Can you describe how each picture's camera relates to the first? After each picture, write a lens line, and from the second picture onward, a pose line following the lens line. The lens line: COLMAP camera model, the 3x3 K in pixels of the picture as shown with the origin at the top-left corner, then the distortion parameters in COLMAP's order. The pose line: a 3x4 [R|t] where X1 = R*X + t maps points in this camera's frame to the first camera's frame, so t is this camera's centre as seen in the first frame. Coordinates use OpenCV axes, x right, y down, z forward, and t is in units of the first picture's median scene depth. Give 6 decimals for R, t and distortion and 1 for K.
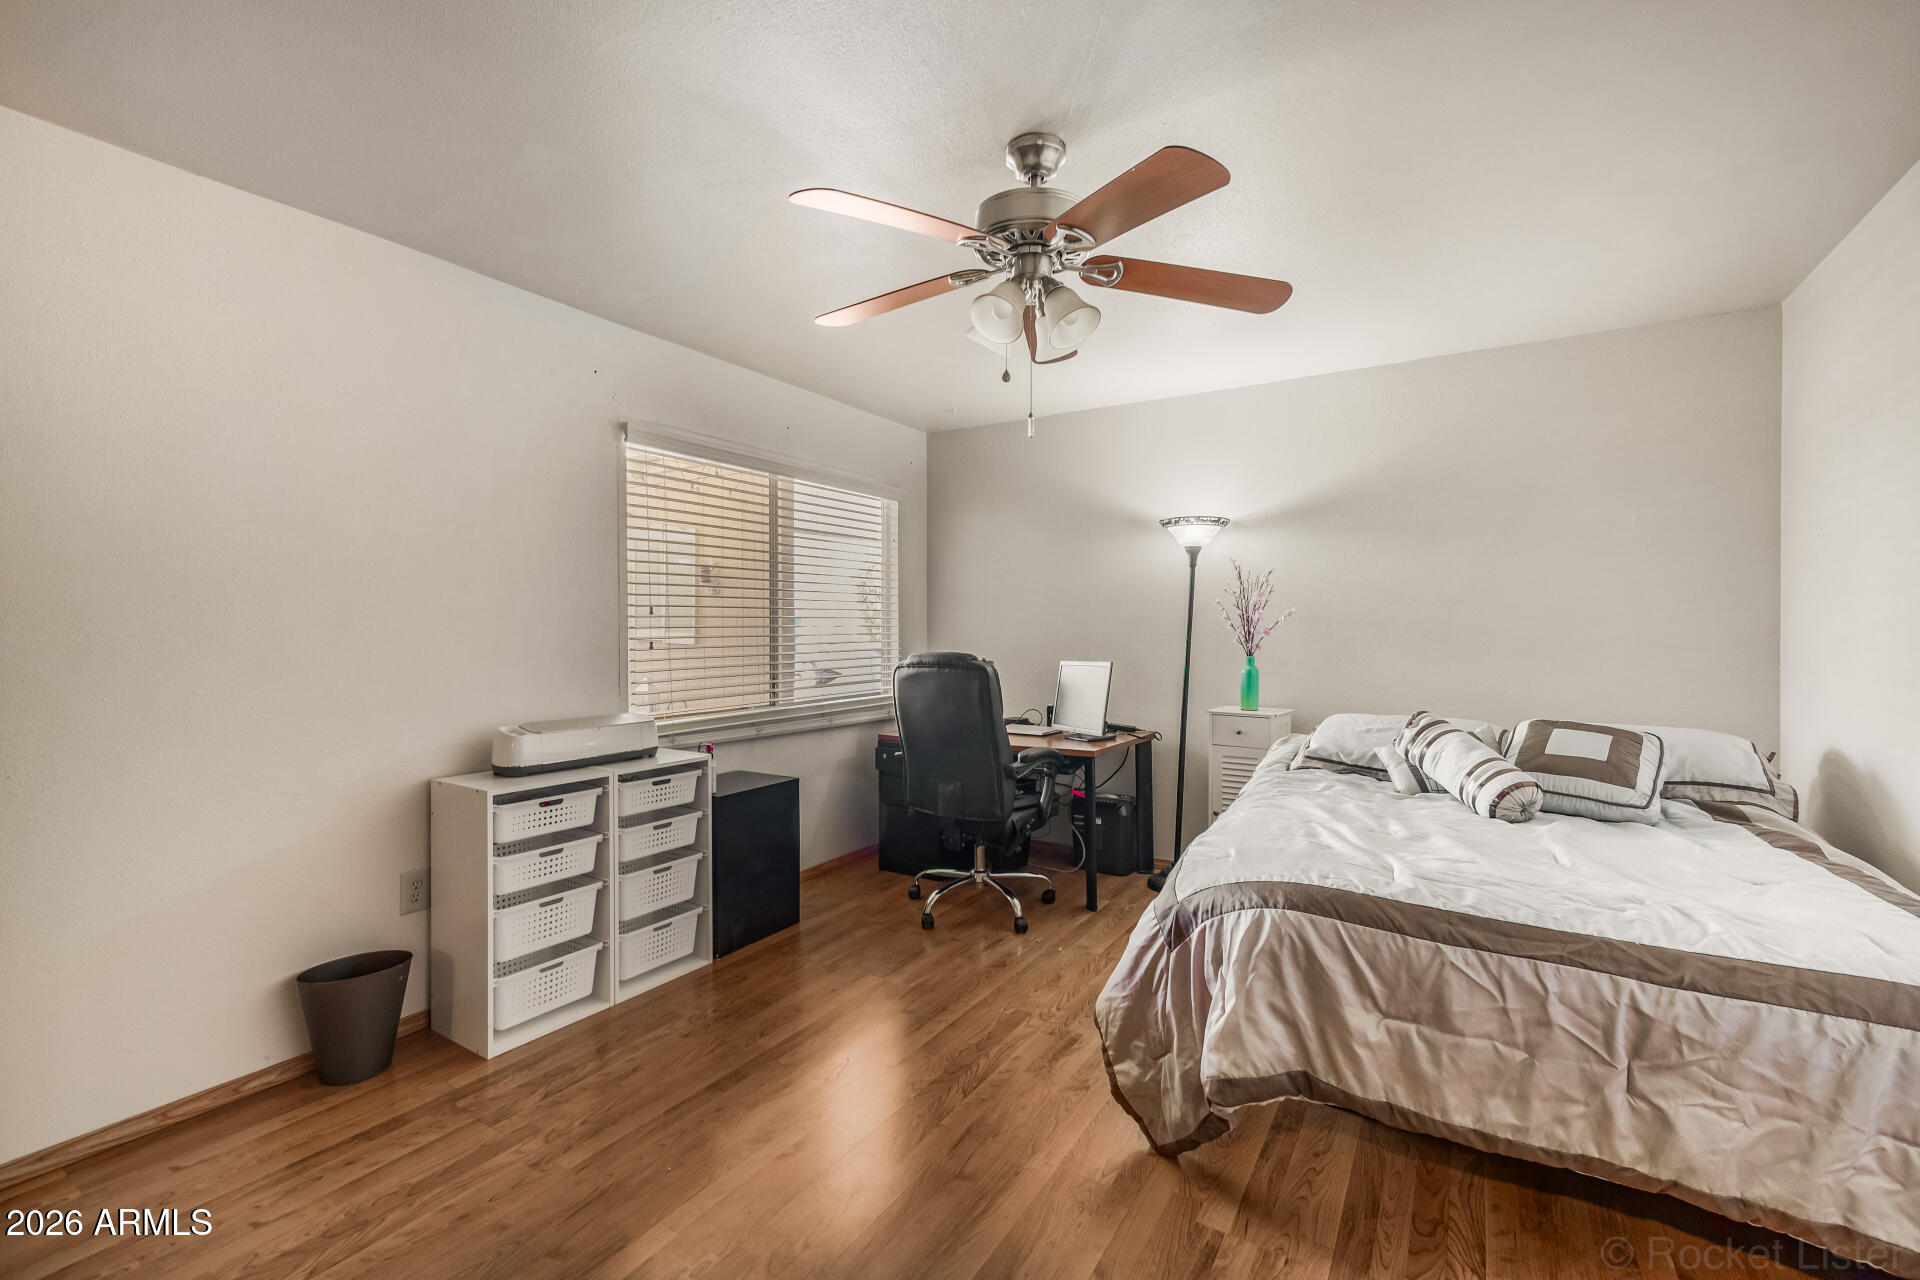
lens RADIAL K [[825.8, 0, 964.0], [0, 825.8, 629.4], [0, 0, 1]] dist [0.012843, -0.005387]
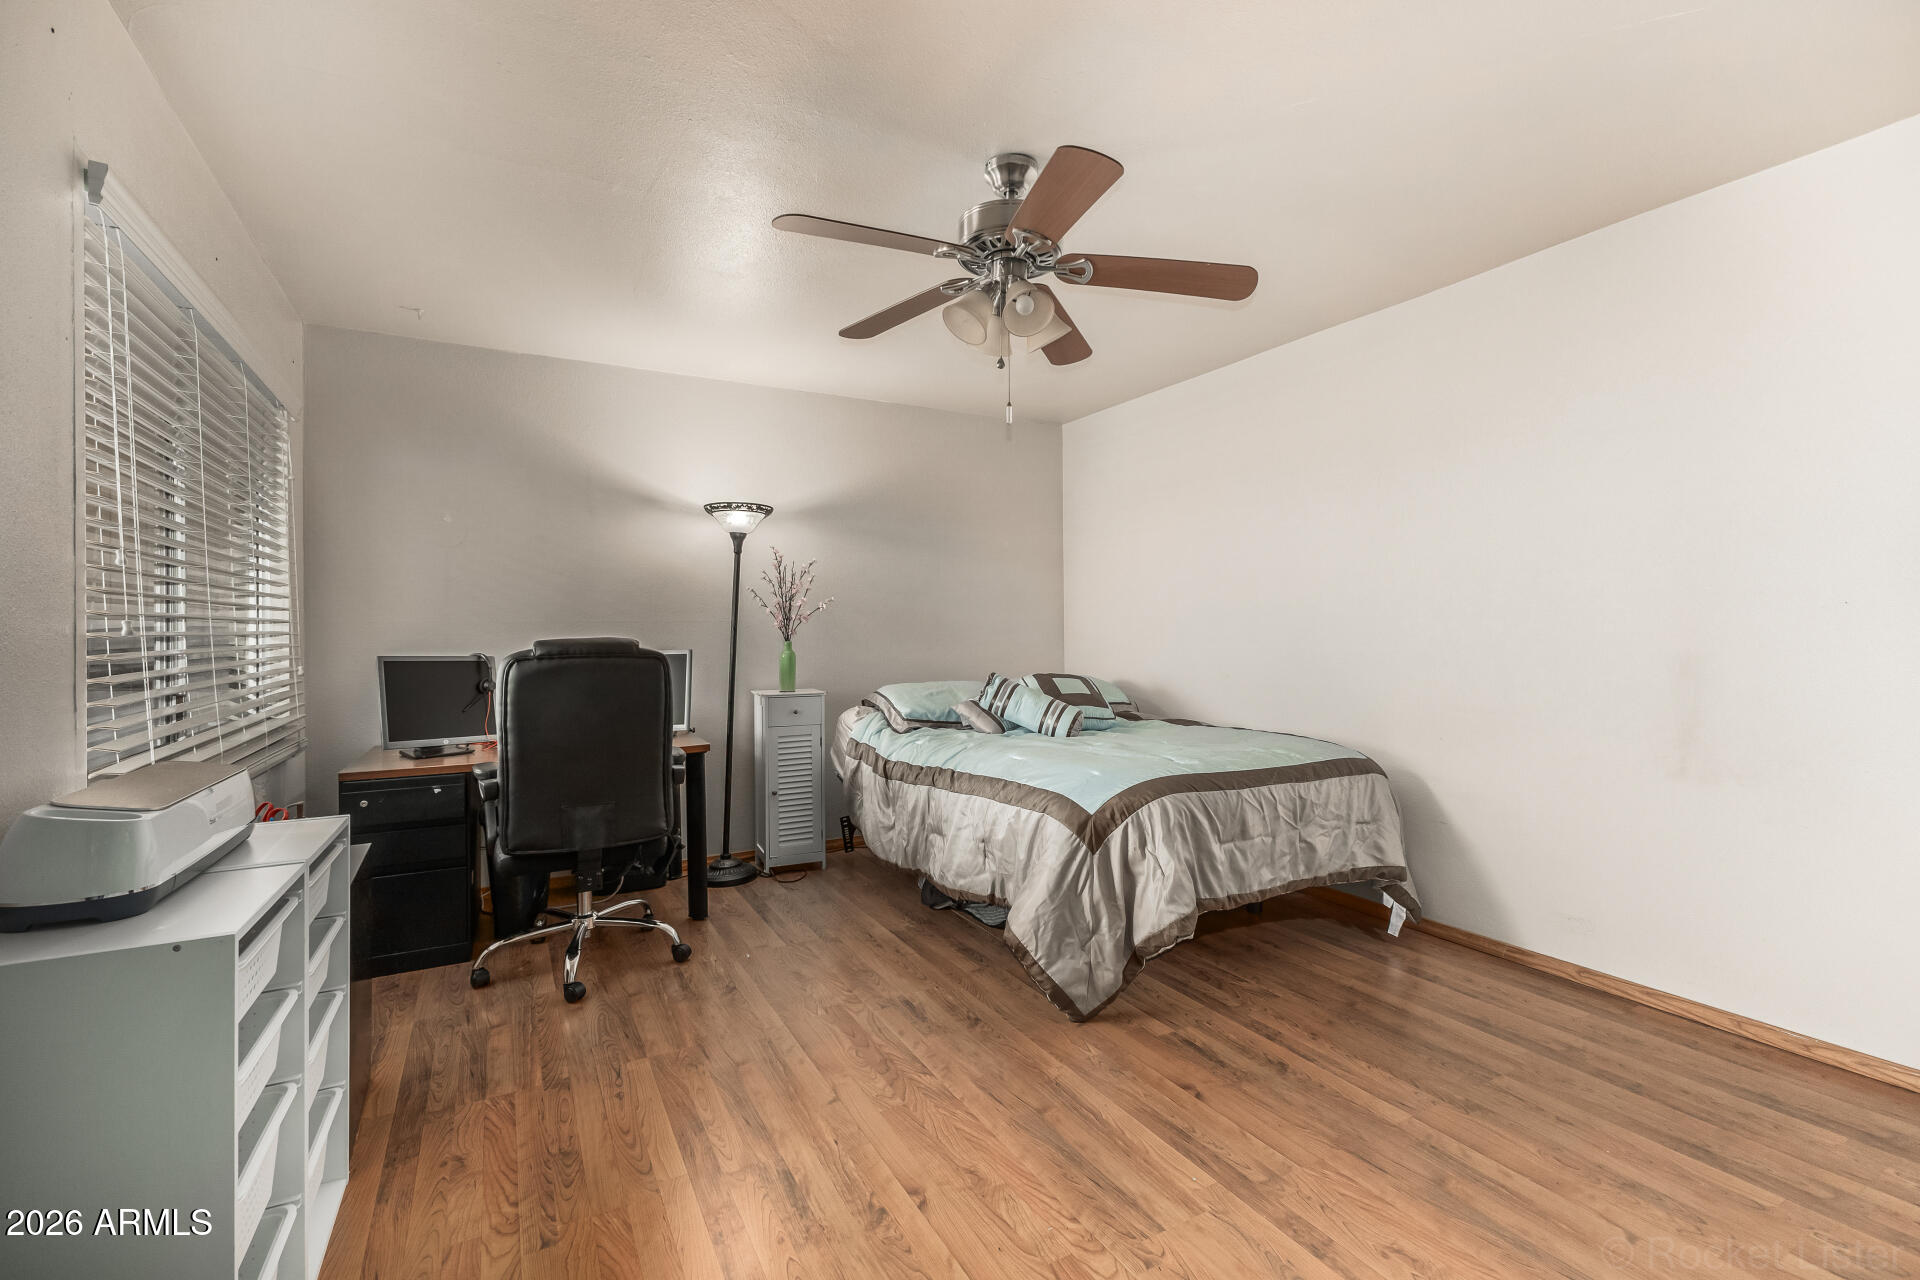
lens RADIAL K [[844.7, 0, 962.6], [0, 844.7, 619.6], [0, 0, 1]] dist [-0.001987, -0.006450]
pose [[0.489974, 0.006717, 0.871711, -0.978369], [0.012762, 0.999808, -0.014877, 0.046406], [-0.871644, 0.018414, 0.489794, 0.537074]]
